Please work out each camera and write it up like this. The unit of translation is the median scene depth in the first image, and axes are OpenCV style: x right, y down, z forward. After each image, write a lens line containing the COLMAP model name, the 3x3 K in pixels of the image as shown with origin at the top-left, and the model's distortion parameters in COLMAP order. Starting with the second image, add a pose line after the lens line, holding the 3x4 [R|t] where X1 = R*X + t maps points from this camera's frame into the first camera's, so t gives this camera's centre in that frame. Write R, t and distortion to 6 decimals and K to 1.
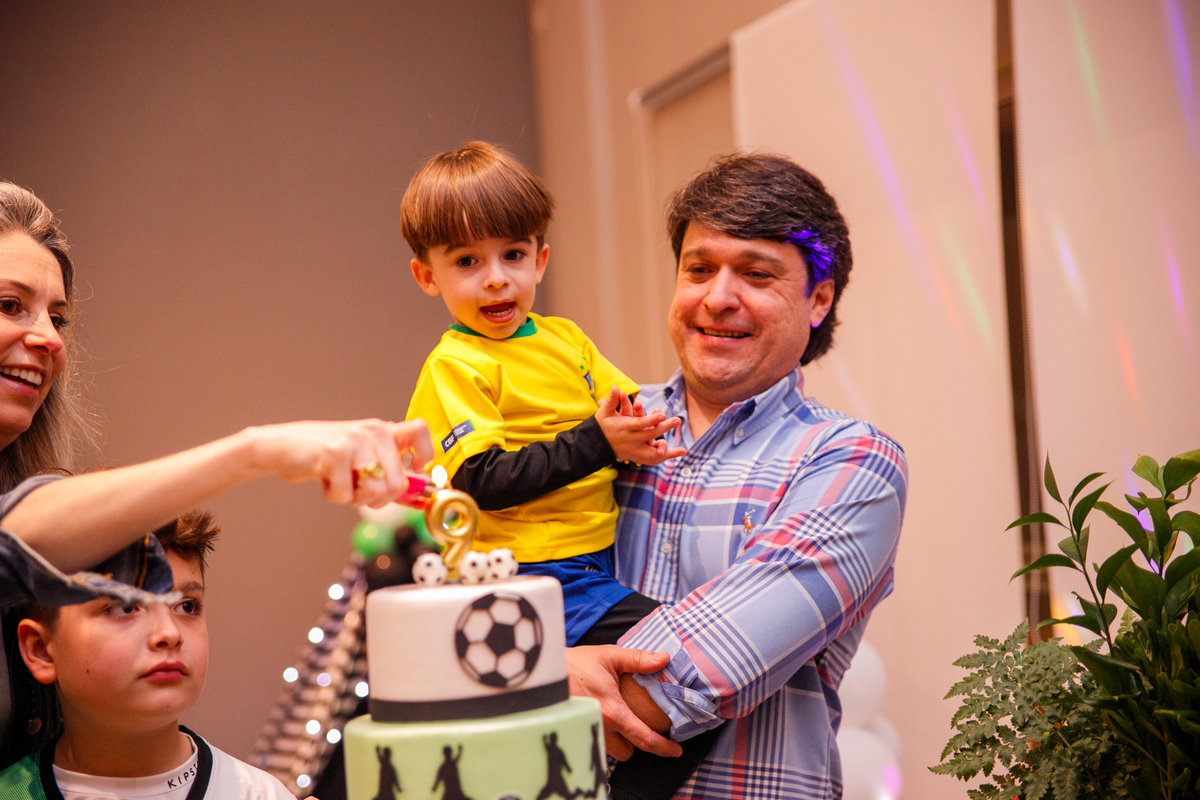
lens RADIAL K [[2113.2, 0, 593.7], [0, 2113.2, 400.6], [0, 0, 1]] dist [0.153897, 0.000000]
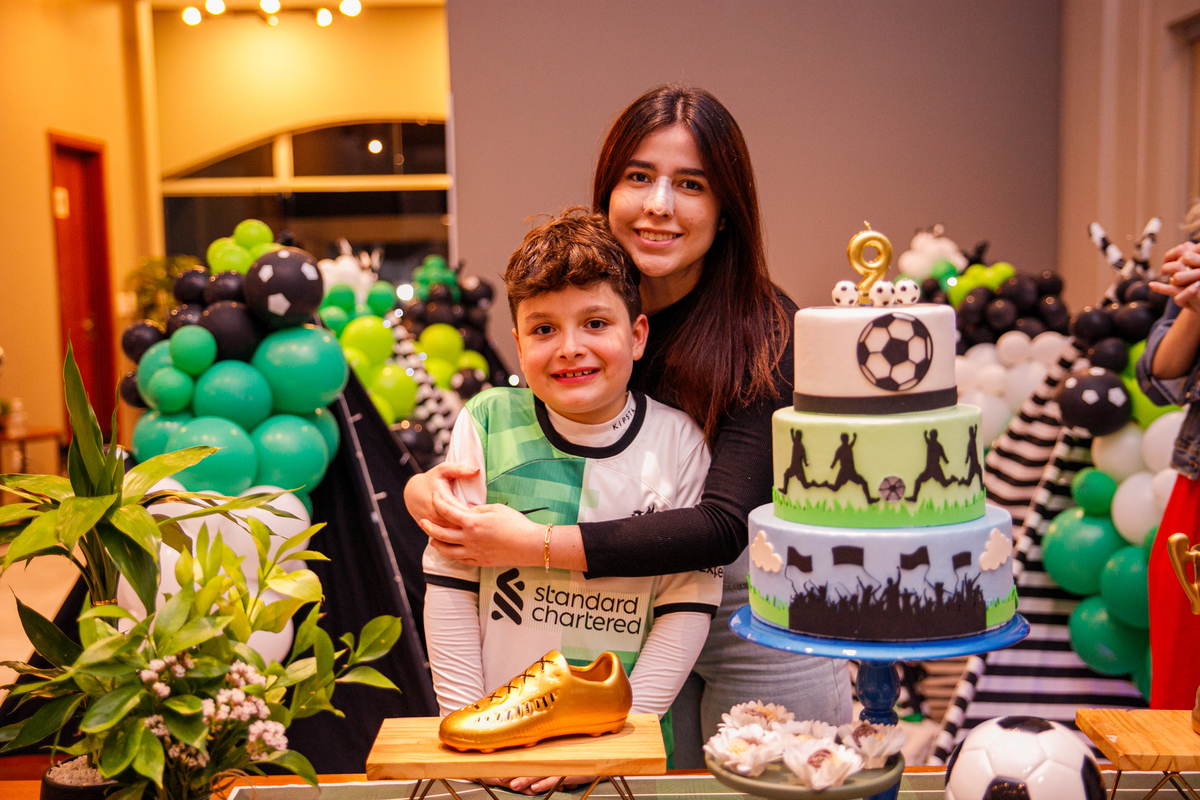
lens RADIAL K [[1496.4, 0, 606.1], [0, 1496.4, 402.8], [0, 0, 1]] dist [0.059799, 0.000000]
pose [[0.950190, 0.073500, -0.302882, 0.061385], [-0.029913, 0.988816, 0.146112, 0.019738], [0.310234, -0.129774, 0.941761, 0.125077]]
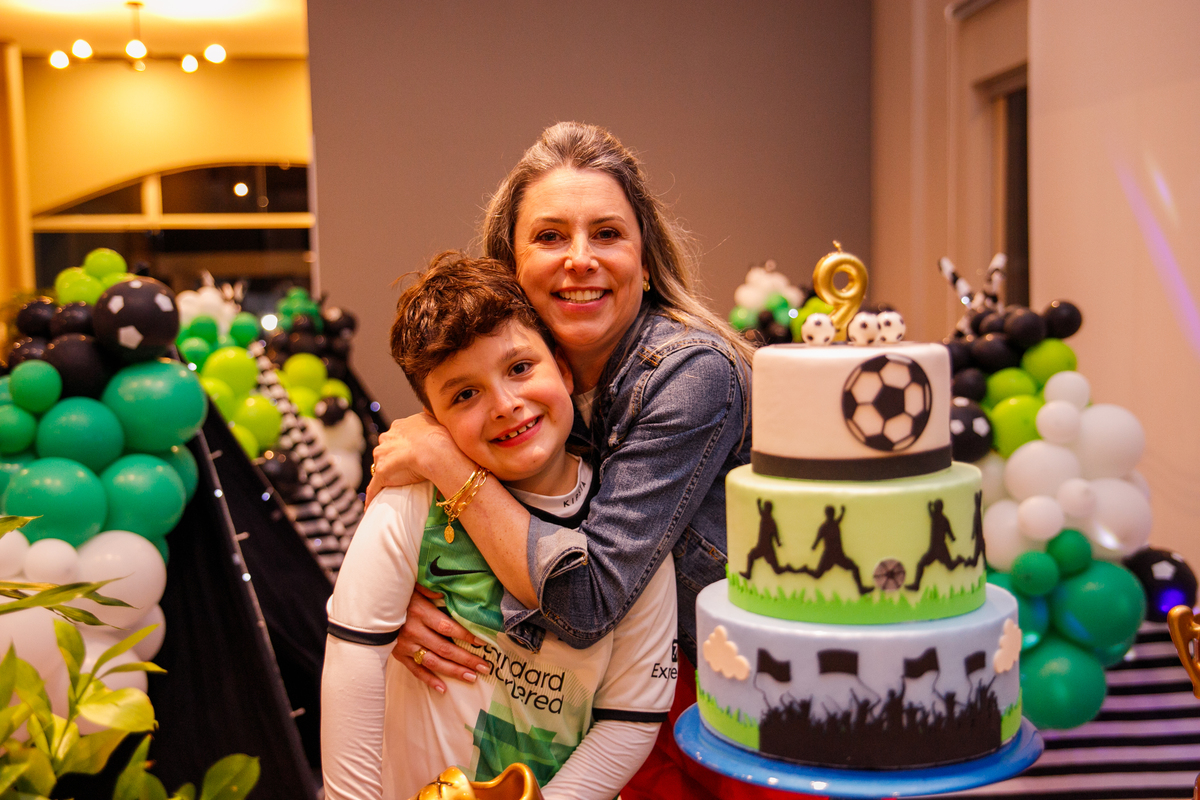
lens RADIAL K [[1342.3, 0, 613.0], [0, 1342.3, 411.2], [0, 0, 1]] dist [0.015782, 0.000000]
pose [[0.979516, 0.063431, -0.191116, -0.049836], [-0.037828, 0.990157, 0.134751, 0.037319], [0.197782, -0.124761, 0.972274, 0.366028]]
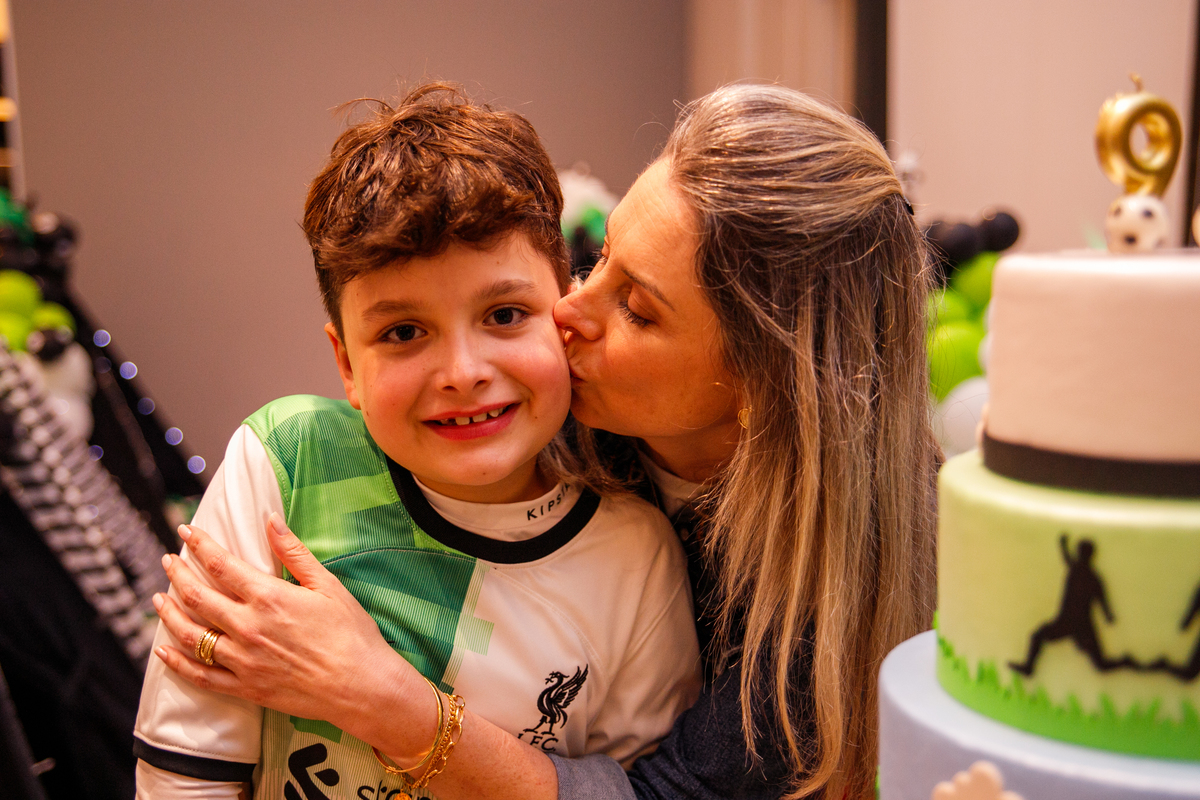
lens RADIAL K [[1496.4, 0, 608.0], [0, 1496.4, 395.4], [0, 0, 1]] dist [0.059799, 0.000000]
pose [[0.997945, 0.056391, -0.030419, -0.207403], [-0.050603, 0.984883, 0.165665, 0.067183], [0.039301, -0.163785, 0.985713, 0.607627]]
